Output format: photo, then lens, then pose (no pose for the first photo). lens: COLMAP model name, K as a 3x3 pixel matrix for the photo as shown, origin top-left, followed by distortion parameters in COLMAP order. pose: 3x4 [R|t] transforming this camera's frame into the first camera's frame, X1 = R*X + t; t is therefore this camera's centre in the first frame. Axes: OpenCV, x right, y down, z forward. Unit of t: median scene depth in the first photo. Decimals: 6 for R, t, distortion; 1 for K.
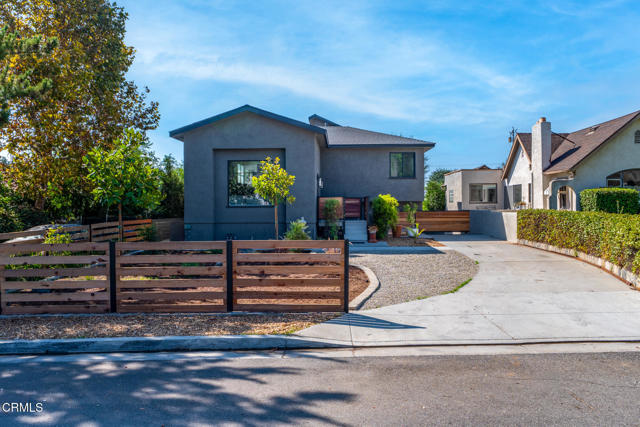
lens RADIAL K [[511.9, 0, 320.0], [0, 511.9, 213.5], [0, 0, 1]] dist [0.001925, 0.000724]
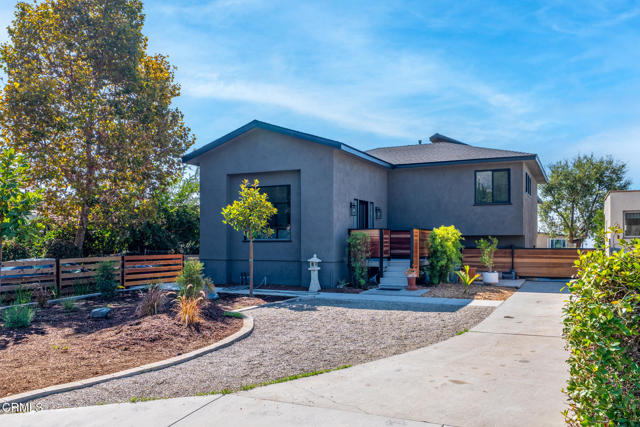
lens RADIAL K [[521.8, 0, 320.6], [0, 521.8, 234.6], [0, 0, 1]] dist [-0.038195, -0.000486]
pose [[0.912848, -0.000753, -0.408300, 0.275120], [-0.012015, 0.999516, -0.028705, -0.000213], [0.408124, 0.031109, 0.912396, 0.239404]]
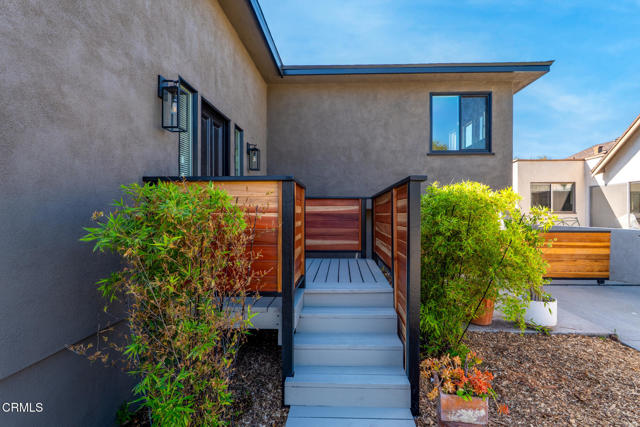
lens RADIAL K [[294.5, 0, 329.5], [0, 294.5, 221.0], [0, 0, 1]] dist [-0.000455, -0.000010]
pose [[0.999952, 0.007275, 0.006570, 0.059402], [-0.007340, 0.999924, 0.009866, -0.017418], [-0.006498, -0.009914, 0.999930, 0.862376]]
